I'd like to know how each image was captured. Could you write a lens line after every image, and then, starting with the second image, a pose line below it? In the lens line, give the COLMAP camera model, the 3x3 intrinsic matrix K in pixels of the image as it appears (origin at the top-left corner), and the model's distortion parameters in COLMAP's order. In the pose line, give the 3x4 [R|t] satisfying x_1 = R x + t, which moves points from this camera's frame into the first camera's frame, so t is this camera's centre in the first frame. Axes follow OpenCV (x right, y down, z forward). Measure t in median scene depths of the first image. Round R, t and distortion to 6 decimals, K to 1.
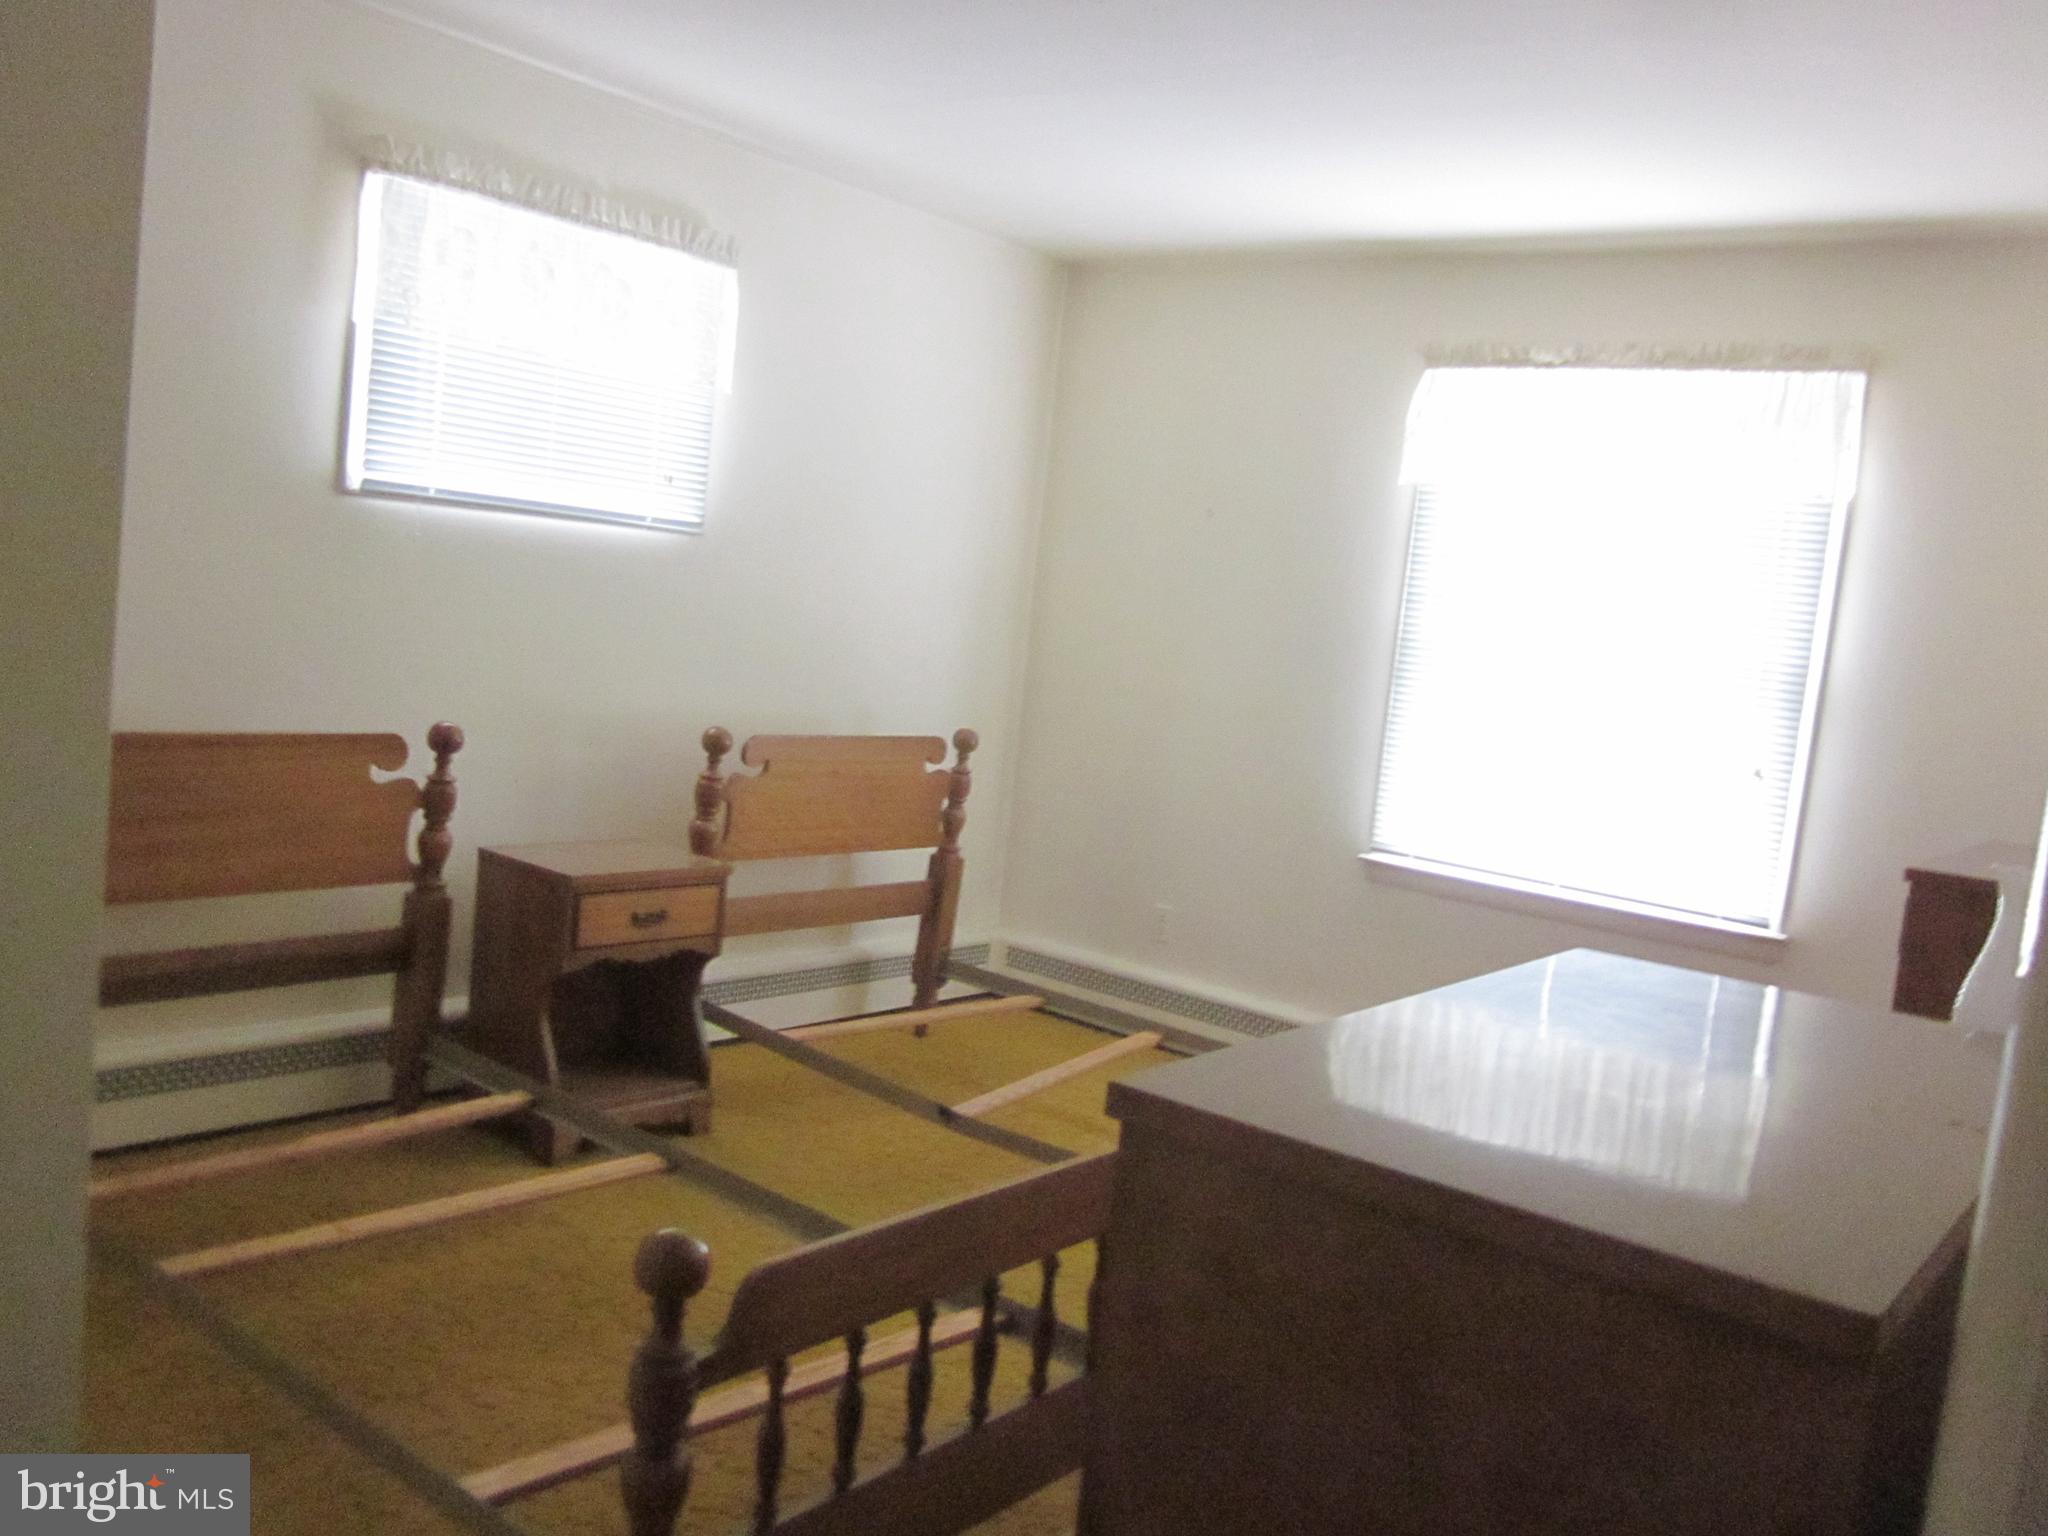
lens RADIAL K [[1689.2, 0, 1023.8], [0, 1689.2, 788.2], [0, 0, 1]] dist [-0.056606, -0.002037]
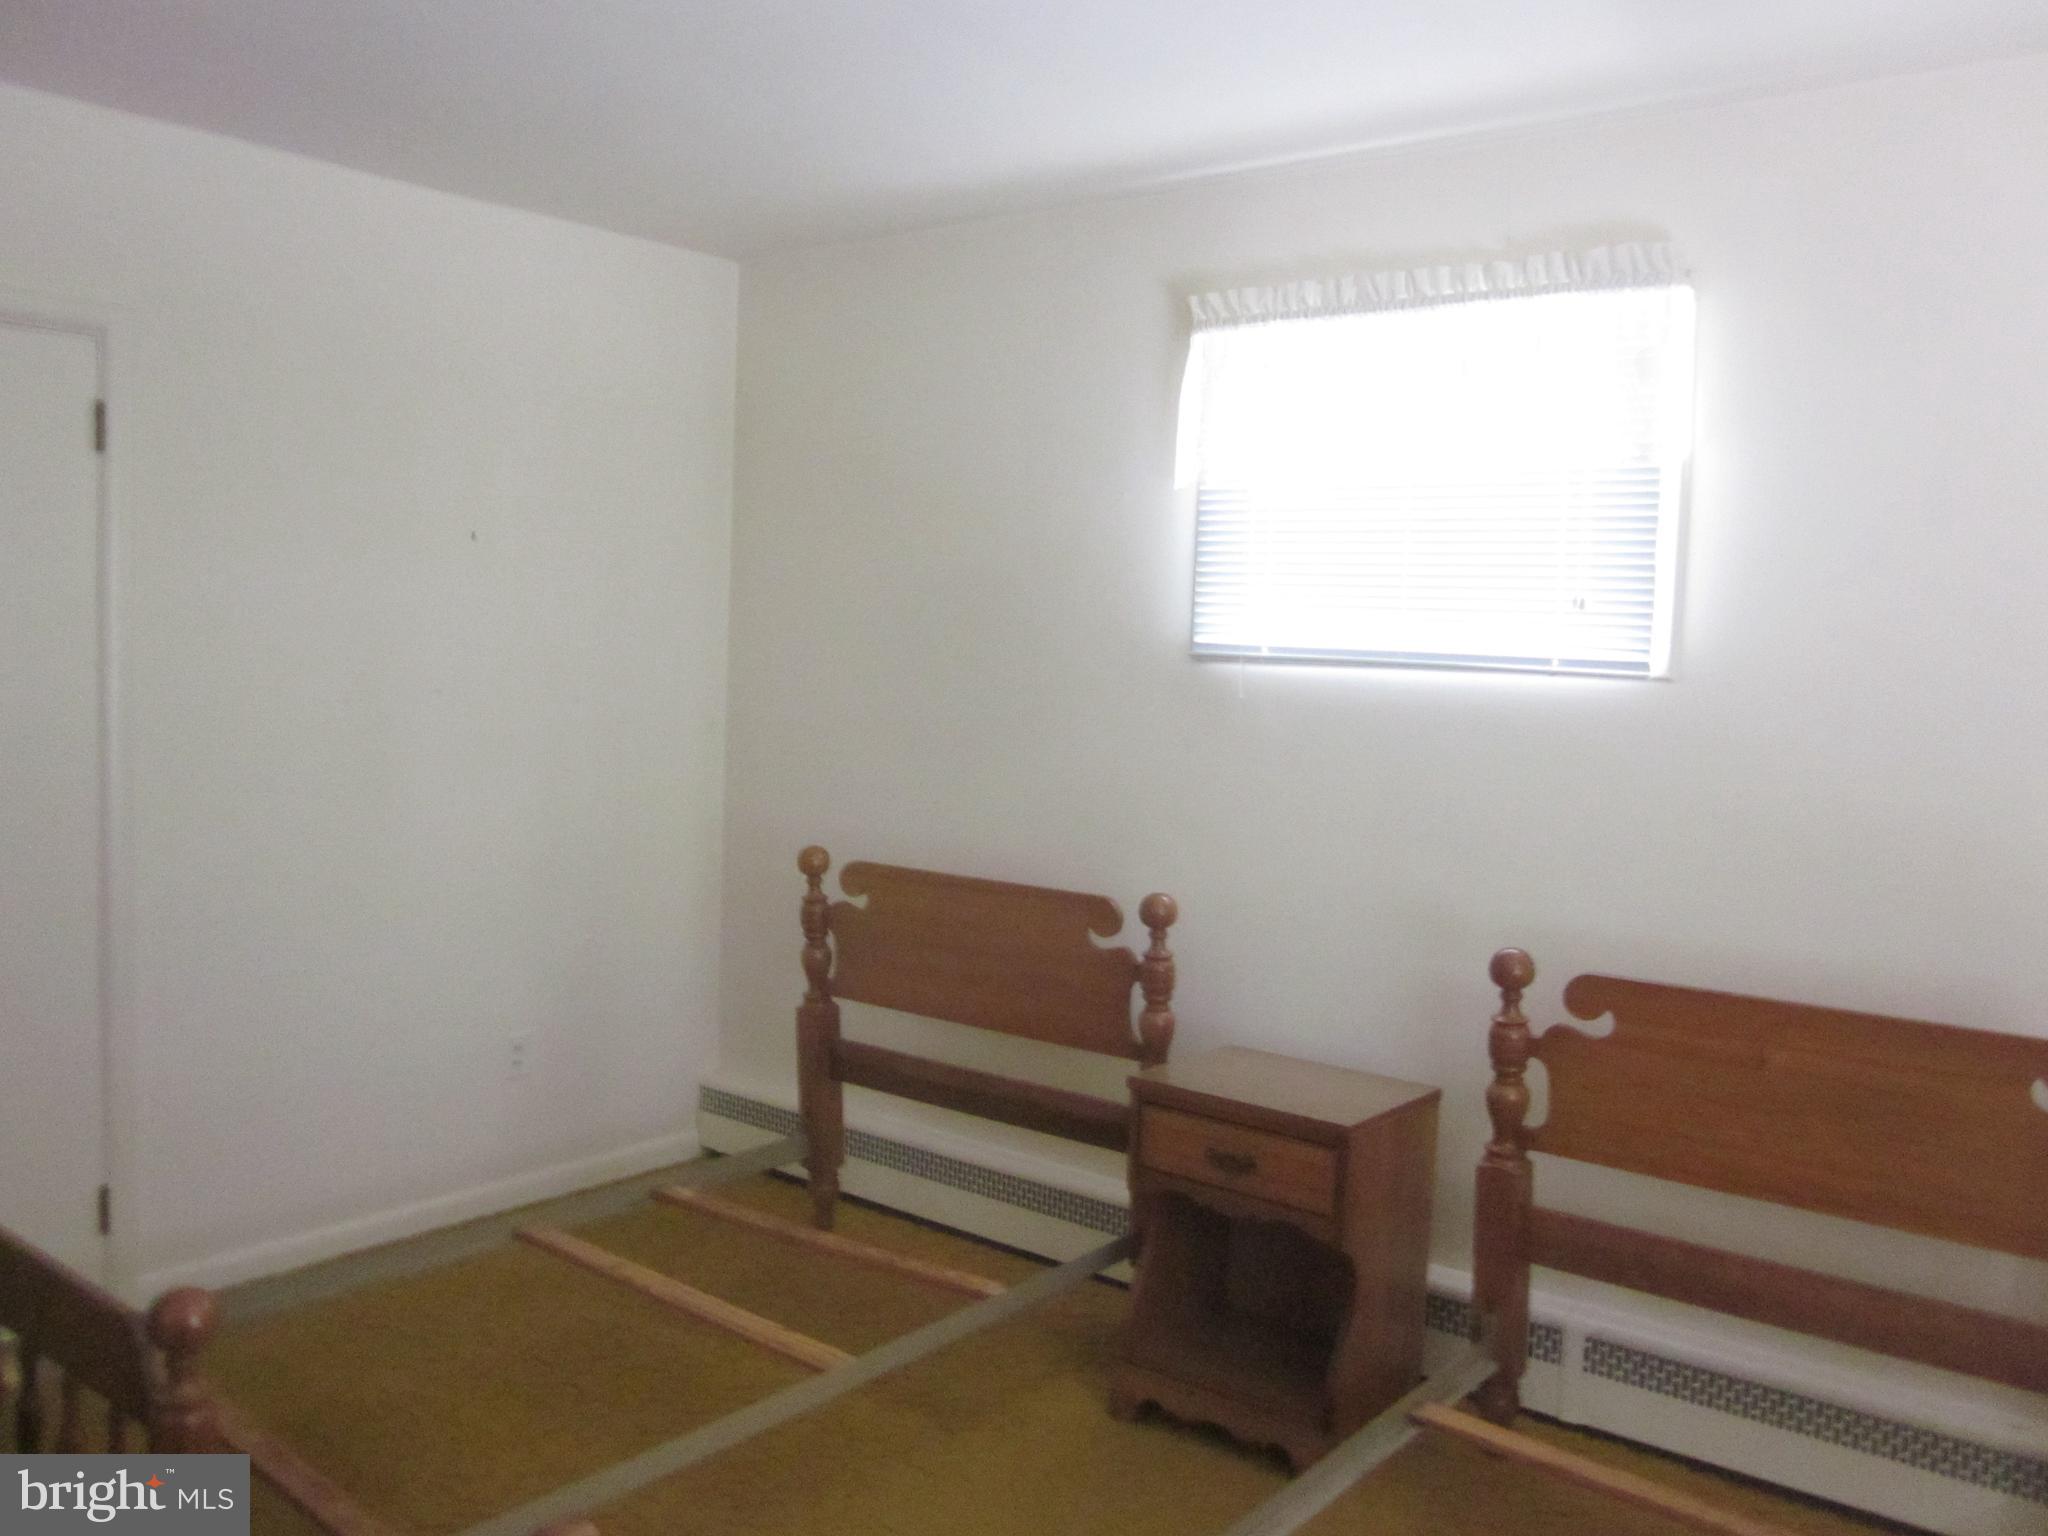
lens RADIAL K [[1689.2, 0, 1023.8], [0, 1689.2, 788.2], [0, 0, 1]] dist [-0.056606, -0.002037]
pose [[0.018399, -0.020977, -0.999611, 0.571029], [-0.146350, 0.988955, -0.023447, -0.063094], [0.989062, 0.146724, 0.015126, 0.881164]]
